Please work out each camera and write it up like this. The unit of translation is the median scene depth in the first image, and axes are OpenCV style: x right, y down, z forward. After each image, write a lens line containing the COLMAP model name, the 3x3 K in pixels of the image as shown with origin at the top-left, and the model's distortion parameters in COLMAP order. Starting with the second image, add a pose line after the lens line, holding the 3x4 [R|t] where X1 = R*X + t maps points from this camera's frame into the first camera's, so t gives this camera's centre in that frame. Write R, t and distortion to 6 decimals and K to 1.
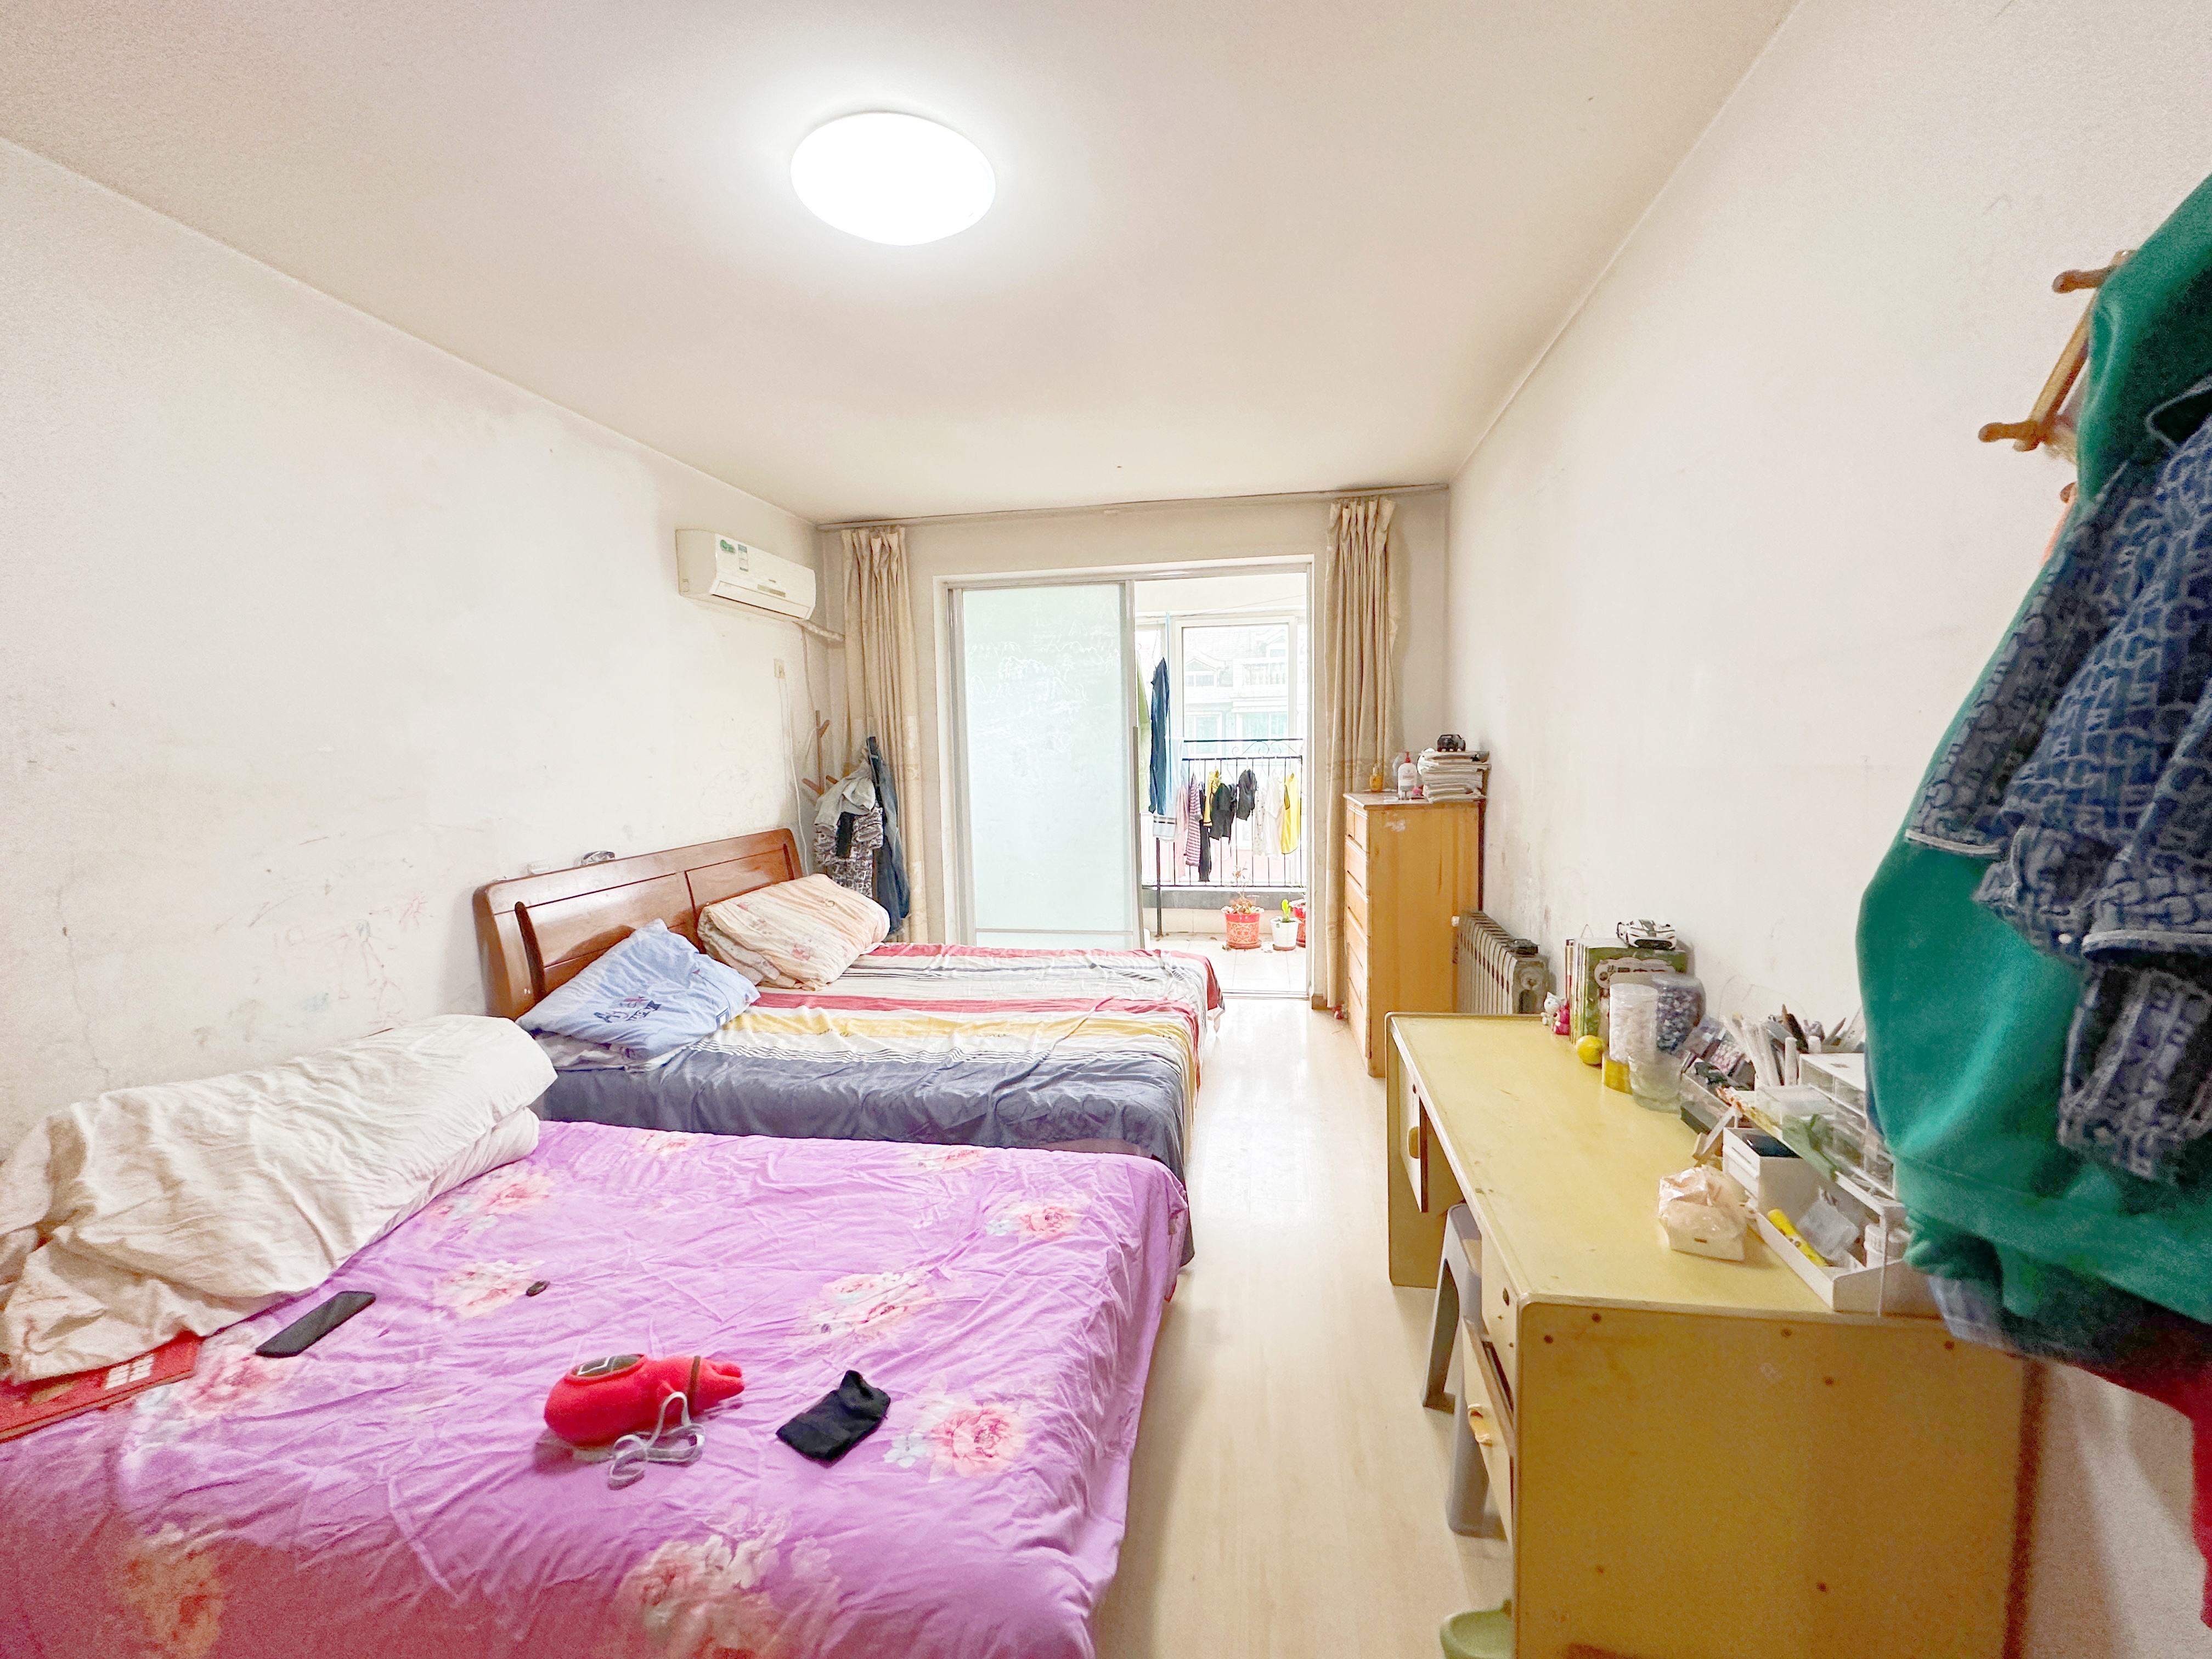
lens RADIAL K [[890.8, 0, 1108.8], [0, 890.8, 828.9], [0, 0, 1]] dist [-0.010321, -0.000068]
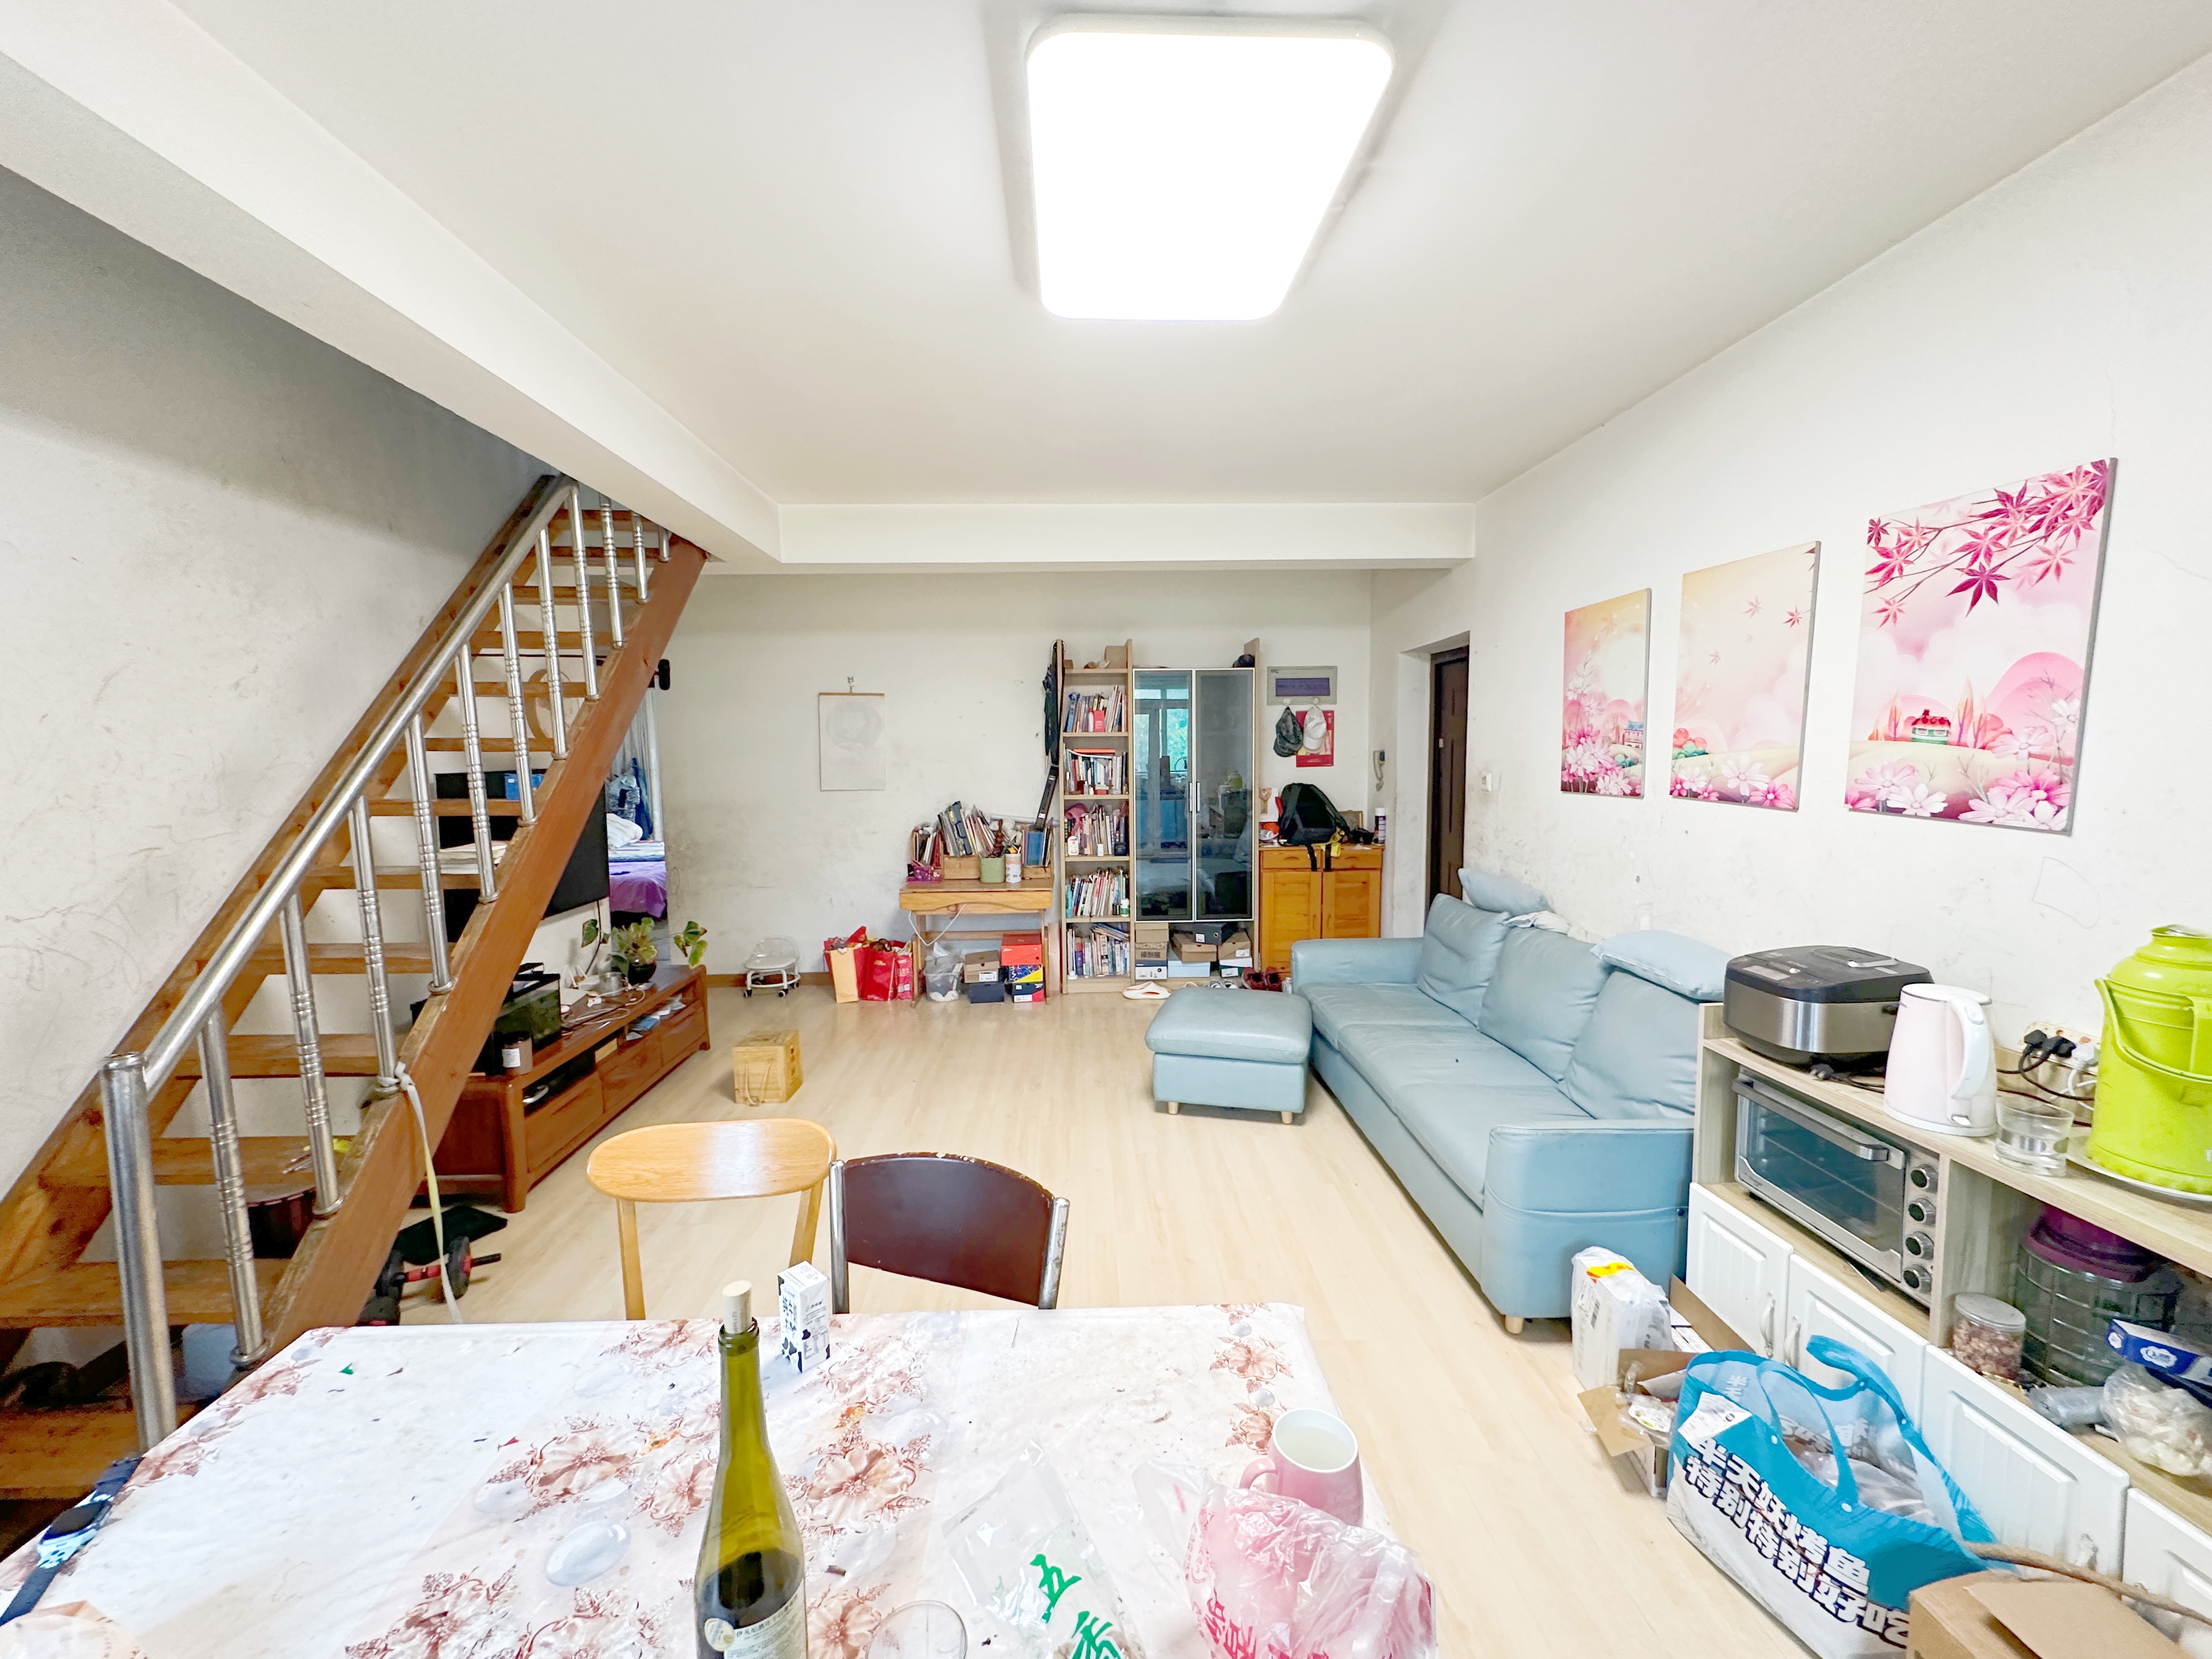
lens RADIAL K [[890.8, 0, 1103.7], [0, 890.8, 835.1], [0, 0, 1]] dist [-0.010321, -0.000068]
pose [[0.975077, -0.001536, 0.221860, 0.445632], [0.005322, 0.999850, -0.016469, 0.155578], [-0.221802, 0.017239, 0.974939, -1.652496]]
